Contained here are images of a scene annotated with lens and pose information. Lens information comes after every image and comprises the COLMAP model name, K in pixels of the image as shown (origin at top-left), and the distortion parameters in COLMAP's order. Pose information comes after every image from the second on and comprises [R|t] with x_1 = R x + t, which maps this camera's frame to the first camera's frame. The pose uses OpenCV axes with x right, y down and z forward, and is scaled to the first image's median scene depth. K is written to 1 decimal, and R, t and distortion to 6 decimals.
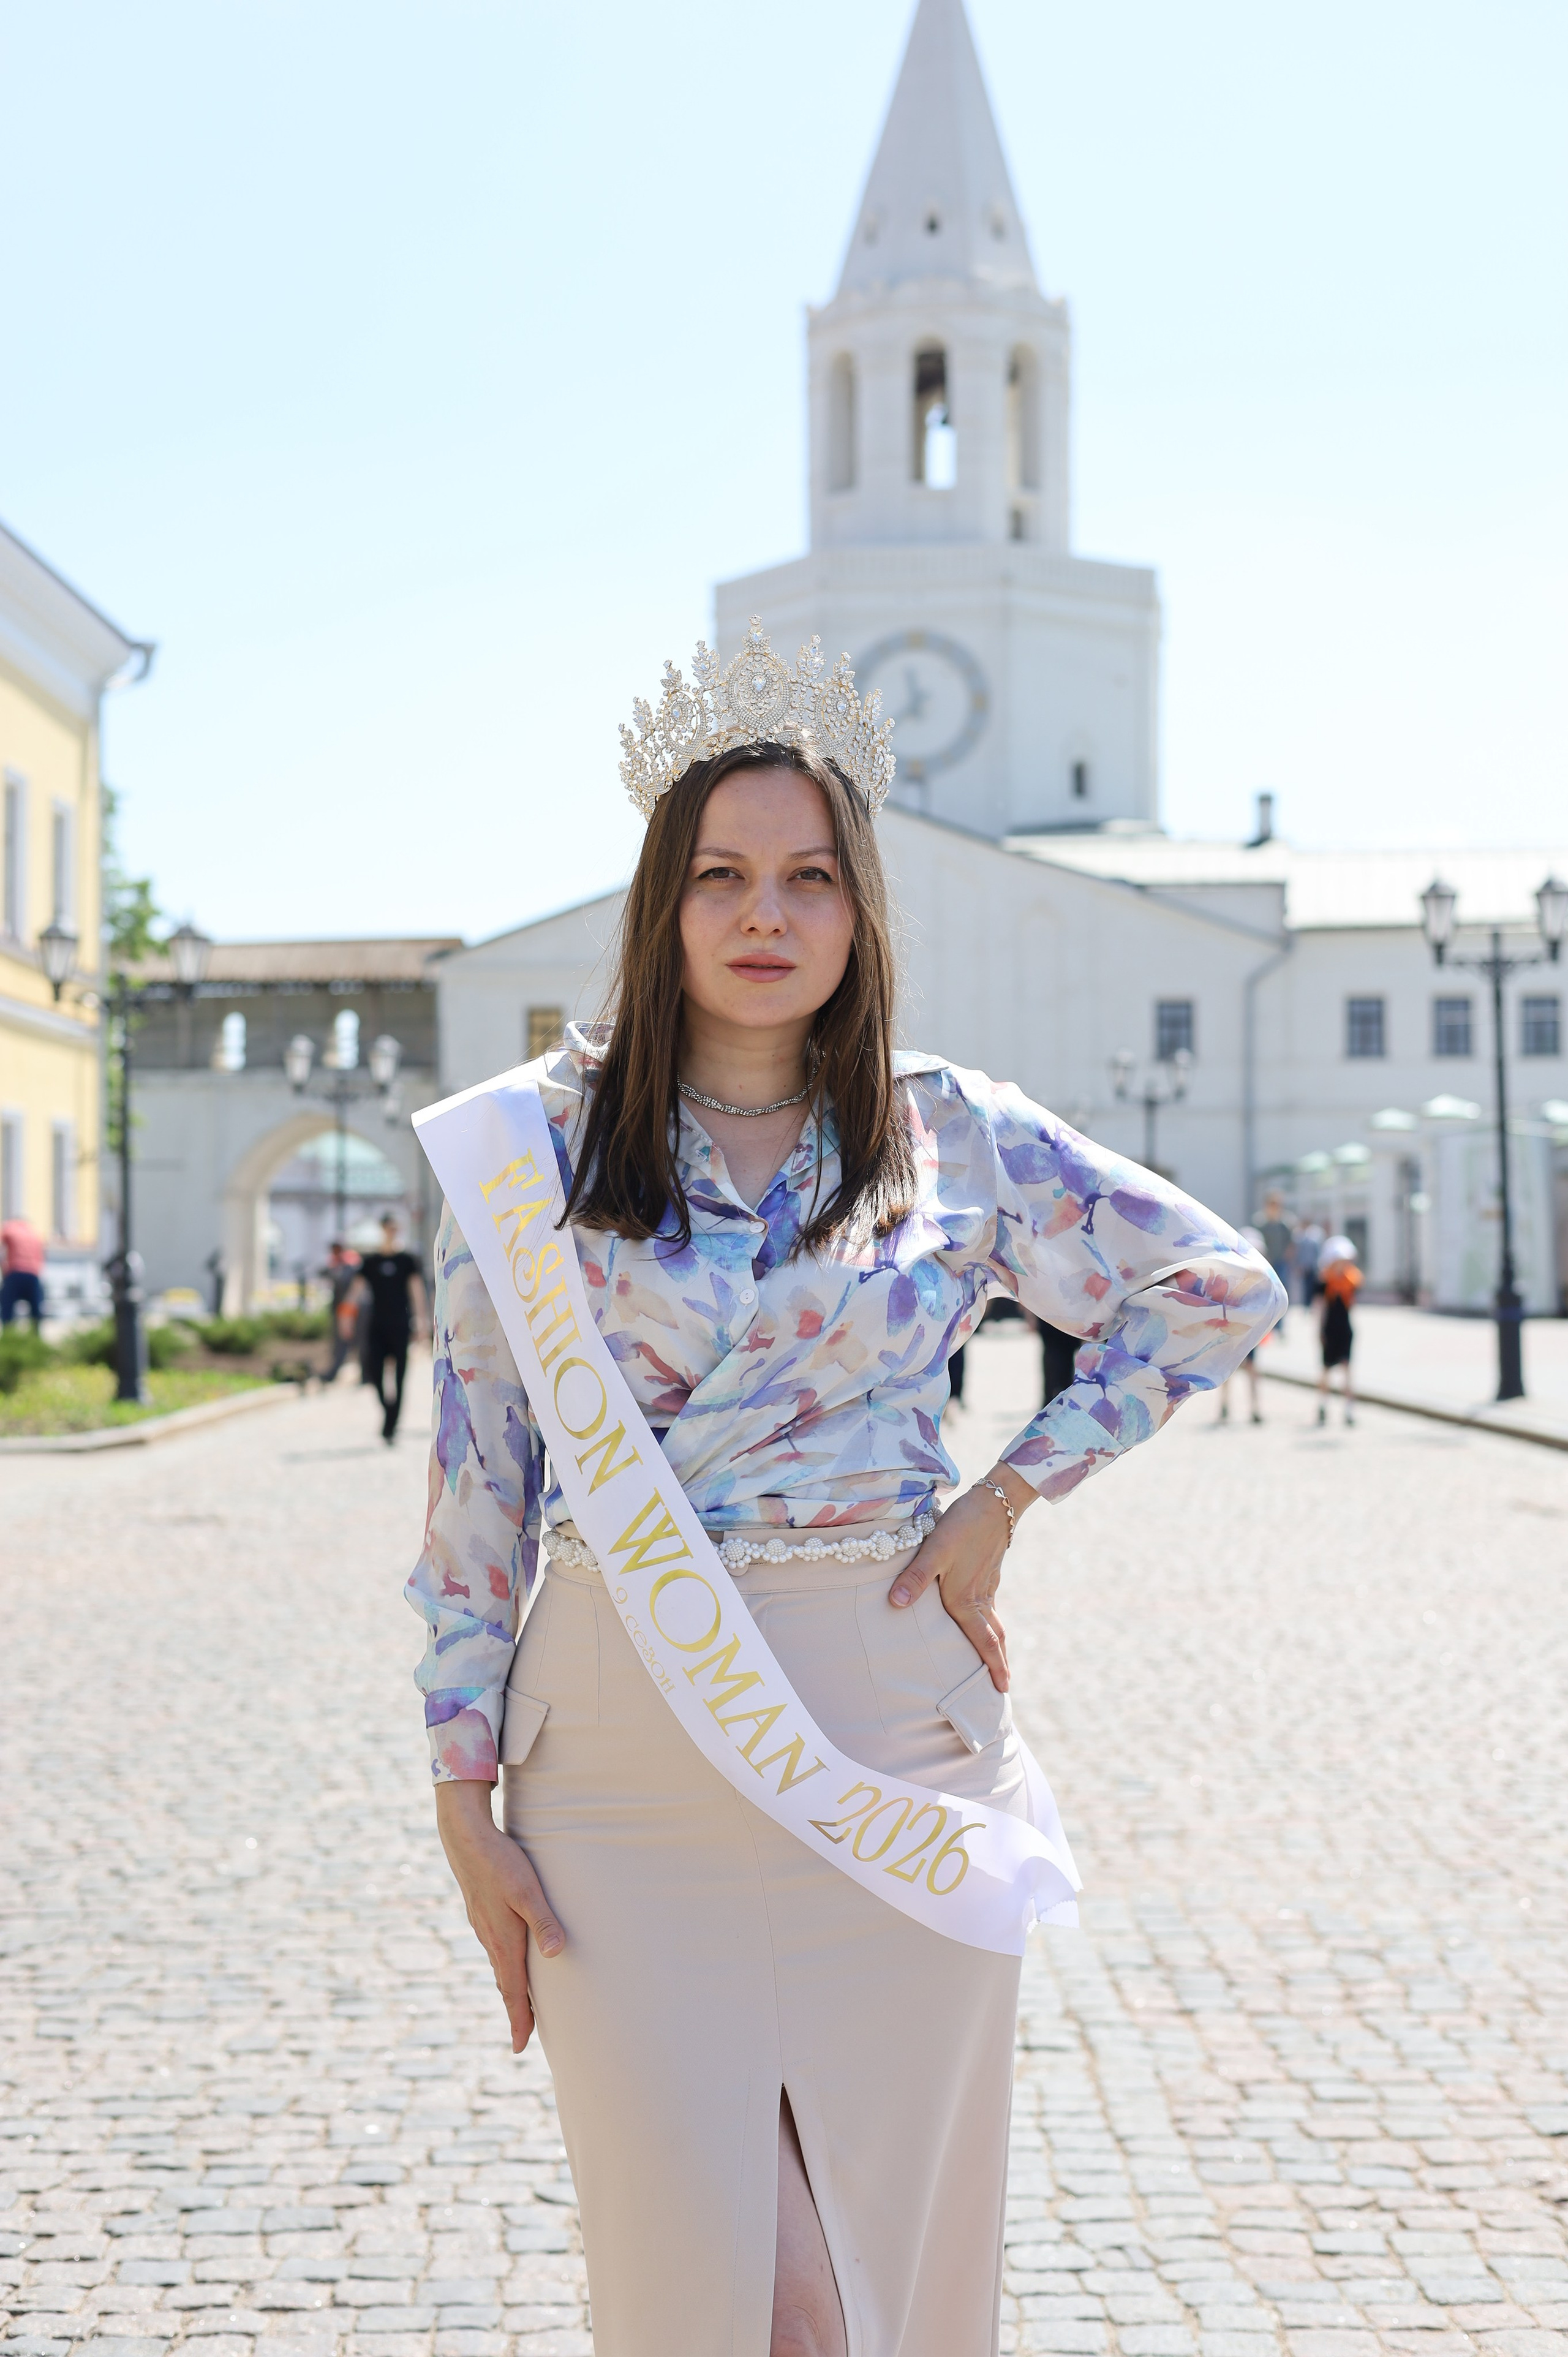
lens RADIAL K [[3374.8, 0, 784.0], [0, 3374.8, 1178.5], [0, 0, 1]] dist [0.034568, -0.165757]
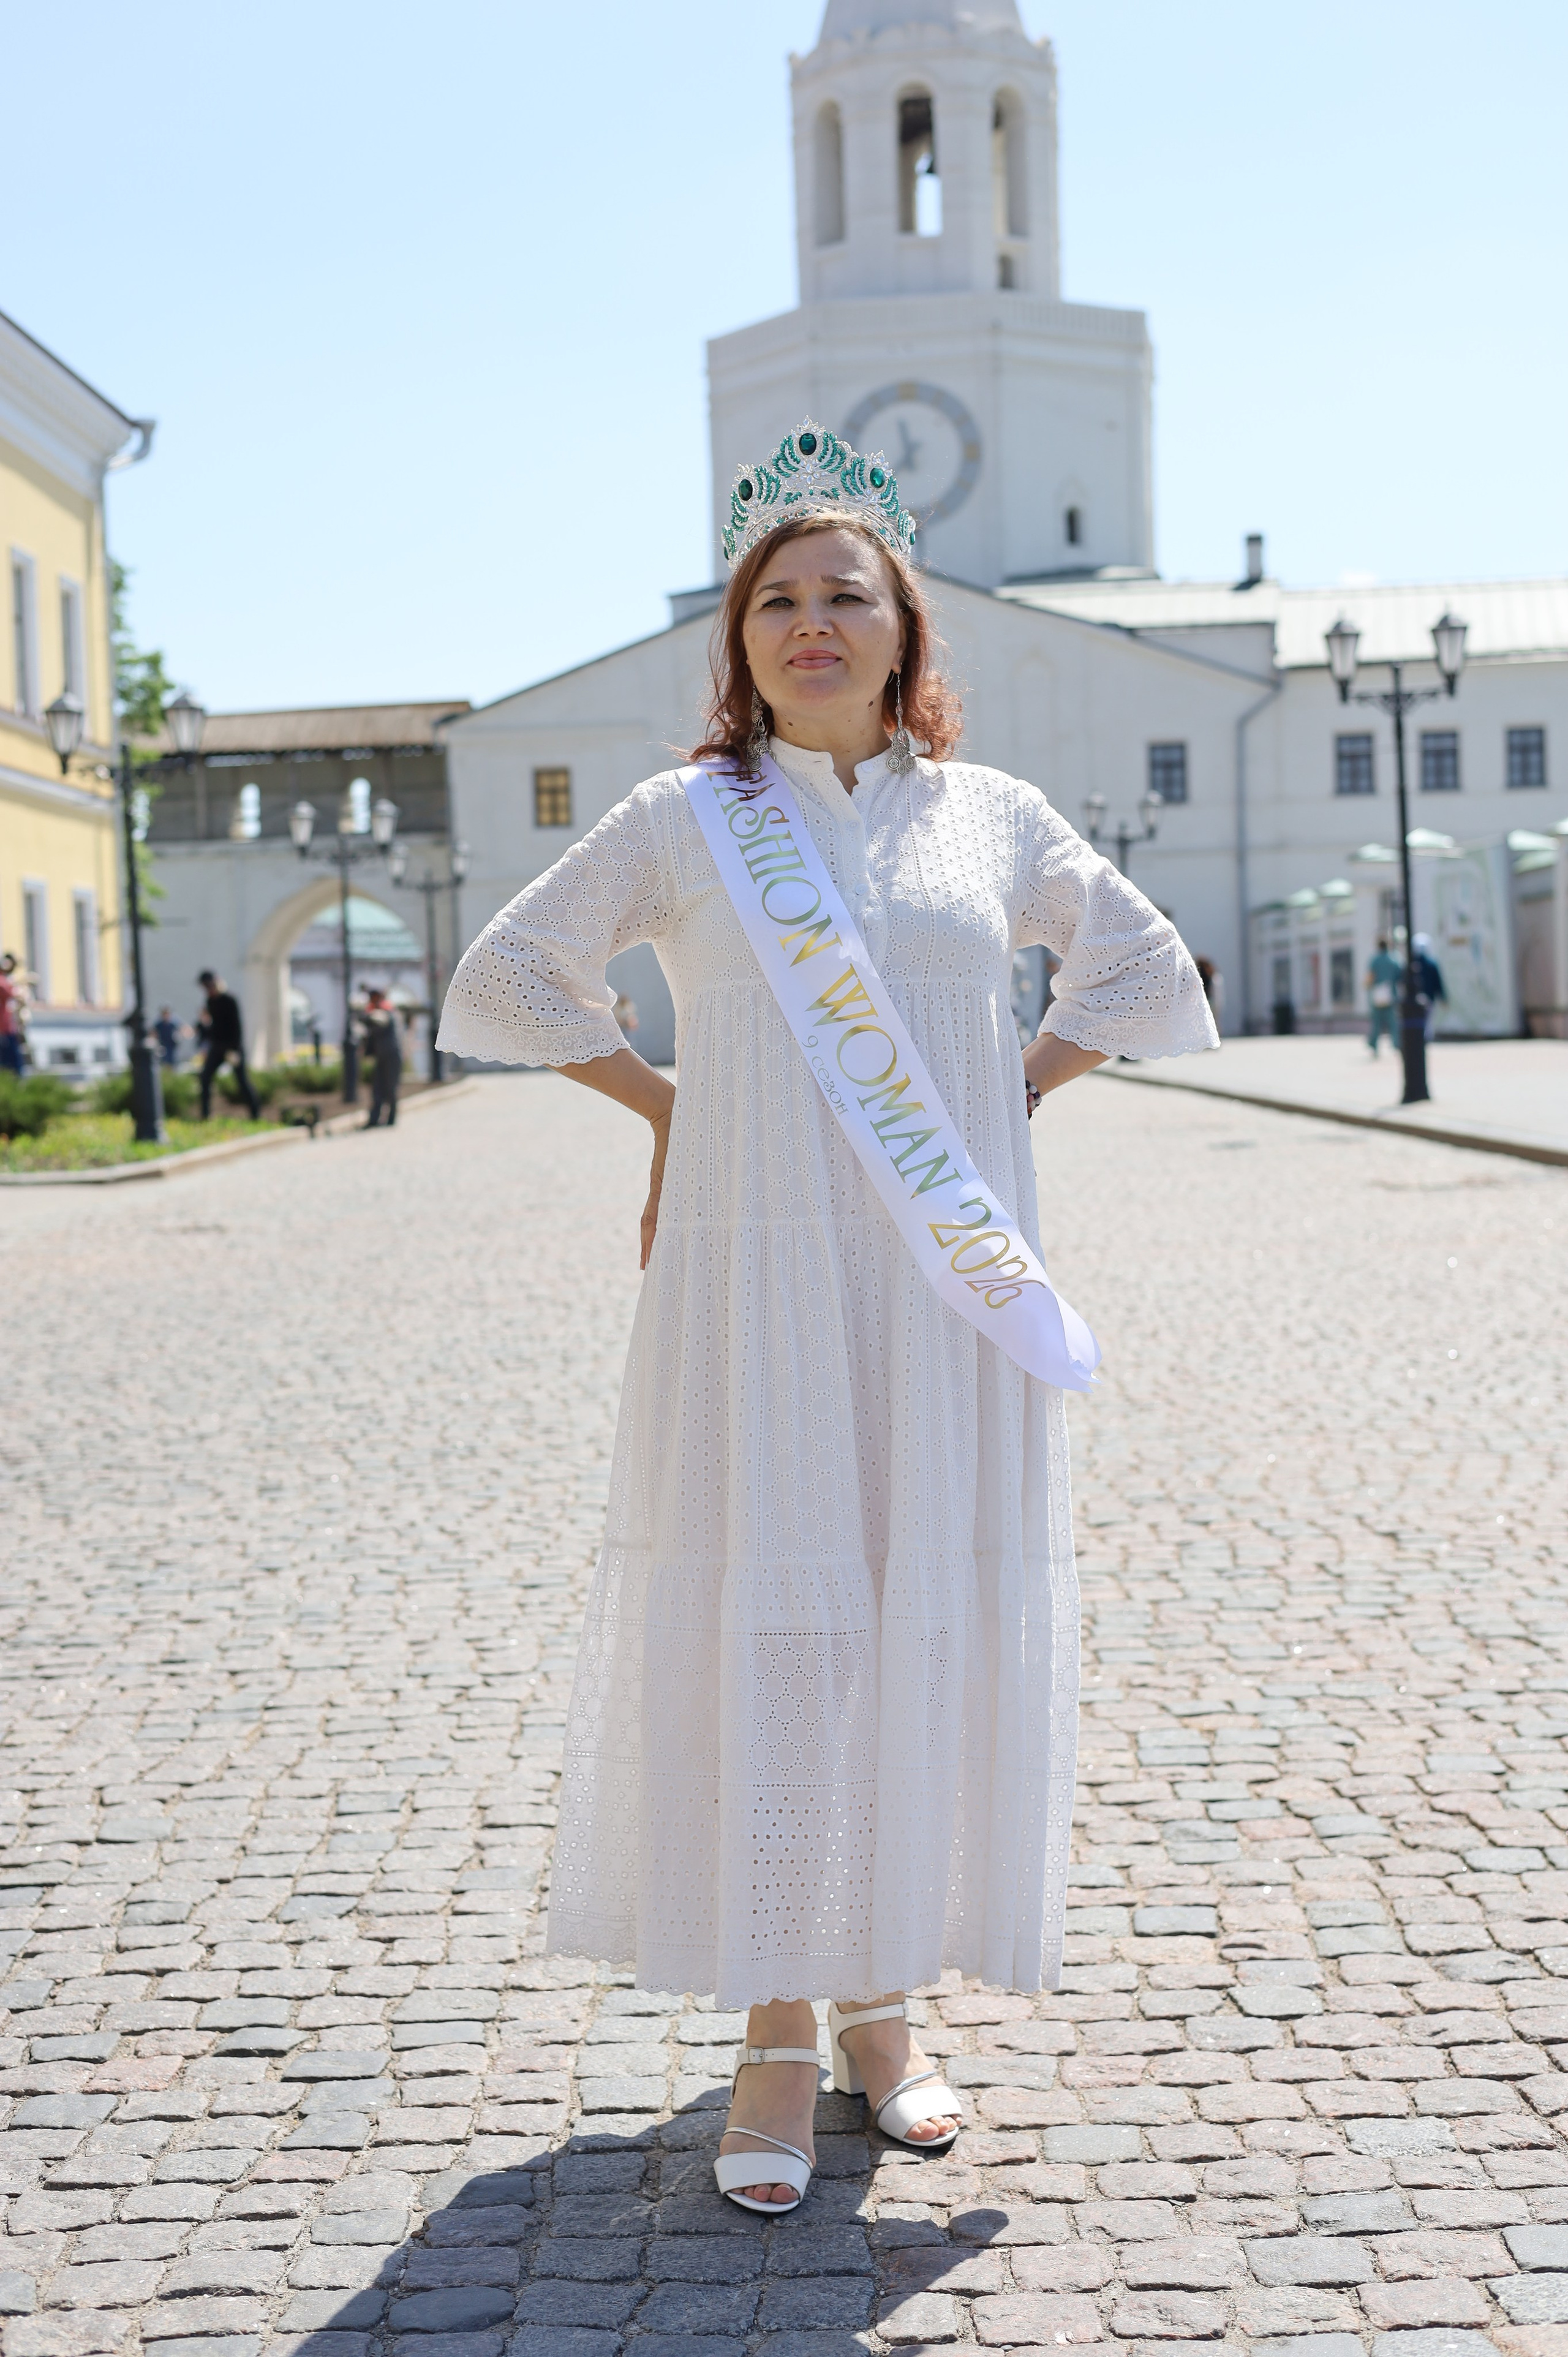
lens RADIAL K [[3374.8, 0, 784.0], [0, 3374.8, 1178.5], [0, 0, 1]] dist [0.034568, -0.165757]
pose [[0.999542, -0.027998, -0.011506, 0.022860], [0.028751, 0.997023, 0.071544, 0.006208], [0.009469, -0.071842, 0.997371, -0.082037]]
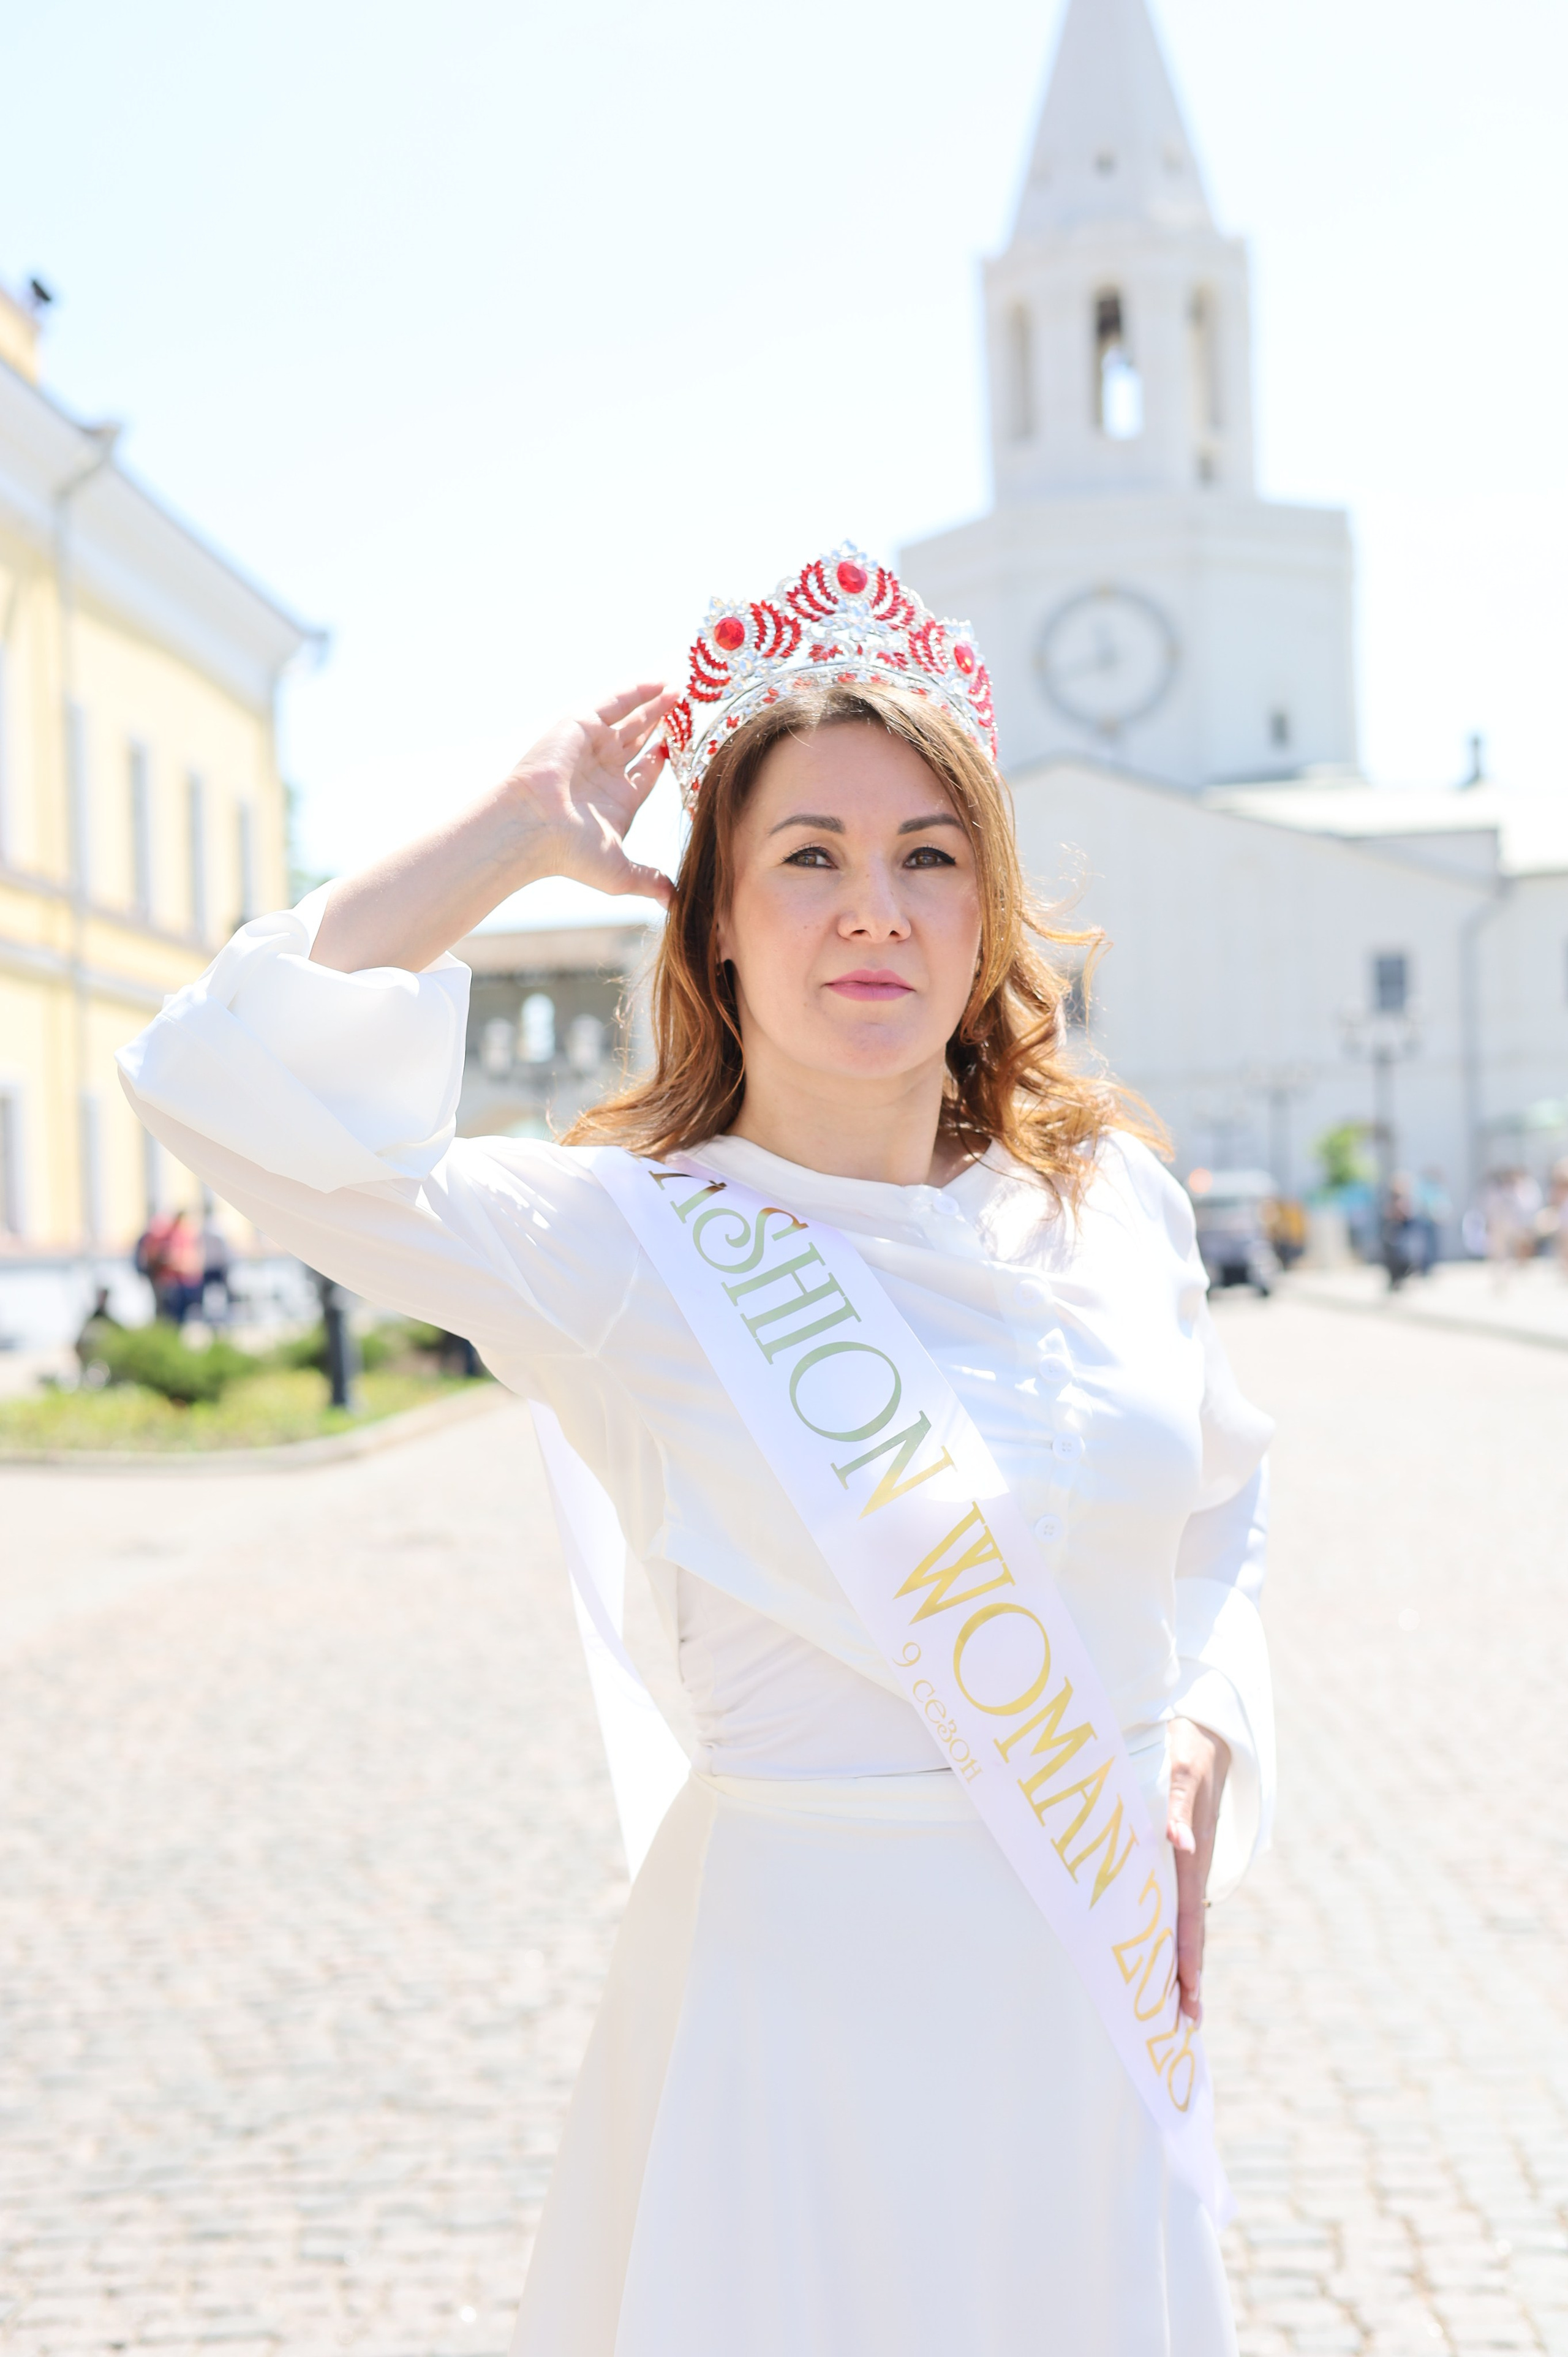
lens RADIAL K [[3405.5, 0, 796.8], [0, 3405.5, 1148.3], [0, 0, 1]] dist [0.080055, -0.359957]
pose [[0.997877, -0.038459, -0.052555, -0.012212], [0.038340, 0.999259, -0.003254, 0.000394], [0.052642, 0.001232, 0.998613, 0.047484]]
